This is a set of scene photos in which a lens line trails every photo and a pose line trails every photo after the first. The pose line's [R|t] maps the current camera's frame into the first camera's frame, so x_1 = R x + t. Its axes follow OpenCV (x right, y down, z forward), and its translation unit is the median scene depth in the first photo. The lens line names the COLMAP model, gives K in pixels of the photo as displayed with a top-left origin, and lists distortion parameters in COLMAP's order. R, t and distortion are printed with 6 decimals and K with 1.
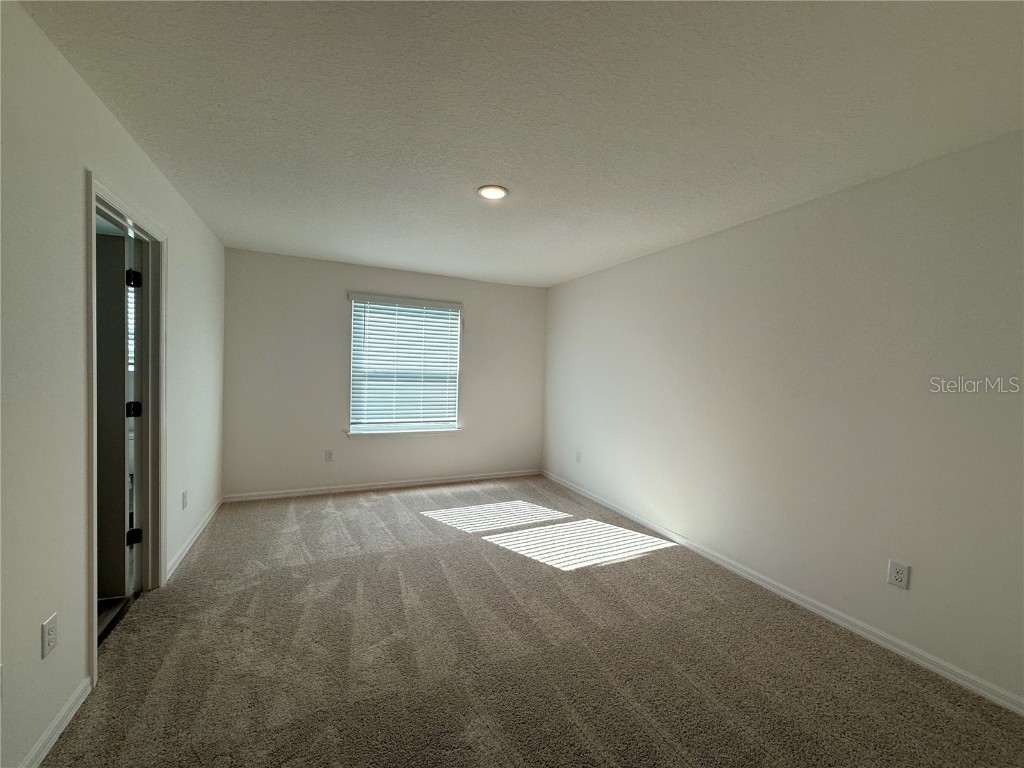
lens RADIAL K [[407.0, 0, 511.0], [0, 407.0, 386.9], [0, 0, 1]] dist [-0.001248, -0.000158]
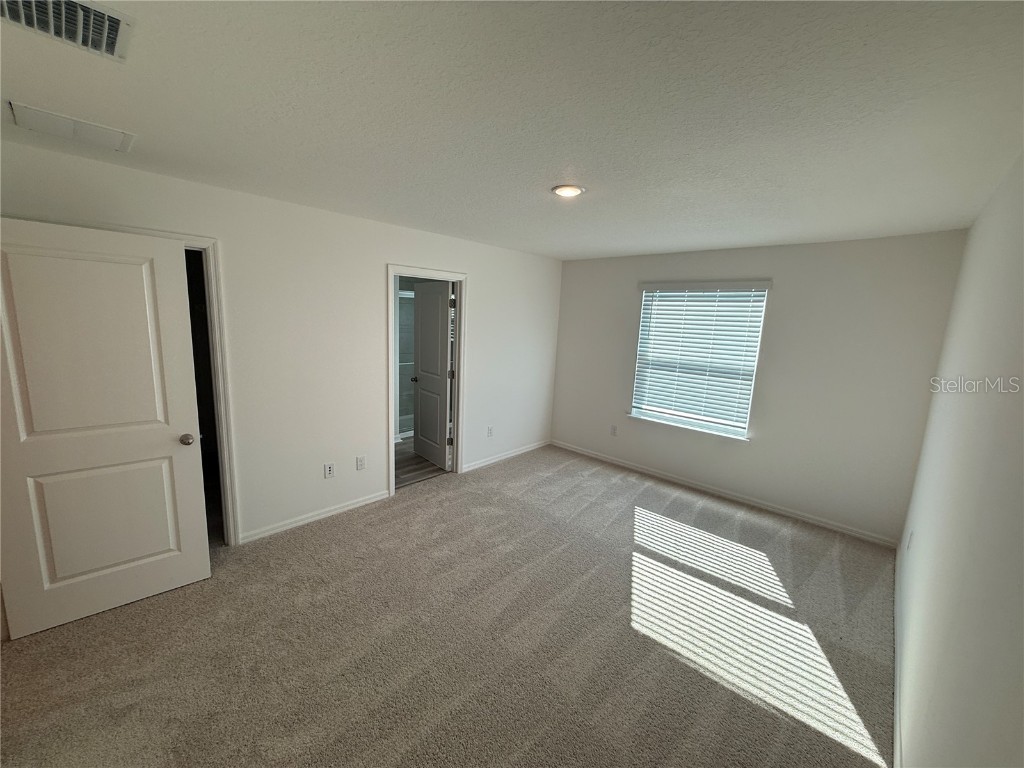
lens RADIAL K [[407.0, 0, 510.7], [0, 407.0, 387.9], [0, 0, 1]] dist [-0.001248, -0.000158]
pose [[0.372235, 0.143322, -0.917006, 0.475952], [-0.068731, 0.989549, 0.126760, -0.075223], [0.925590, 0.015842, 0.378195, 0.294904]]
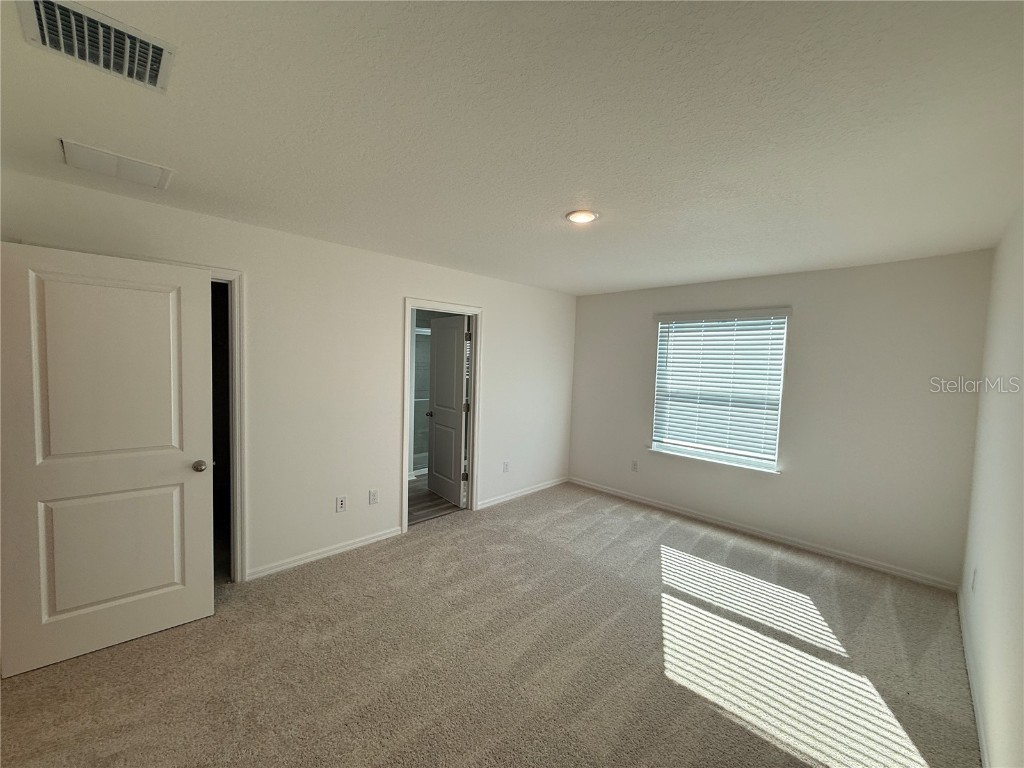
lens RADIAL K [[407.0, 0, 510.6], [0, 407.0, 388.1], [0, 0, 1]] dist [-0.001248, -0.000158]
pose [[0.339316, 0.040052, -0.939819, 0.465163], [-0.057483, 0.998109, 0.021782, -0.046504], [0.938915, 0.046632, 0.340976, 0.298306]]
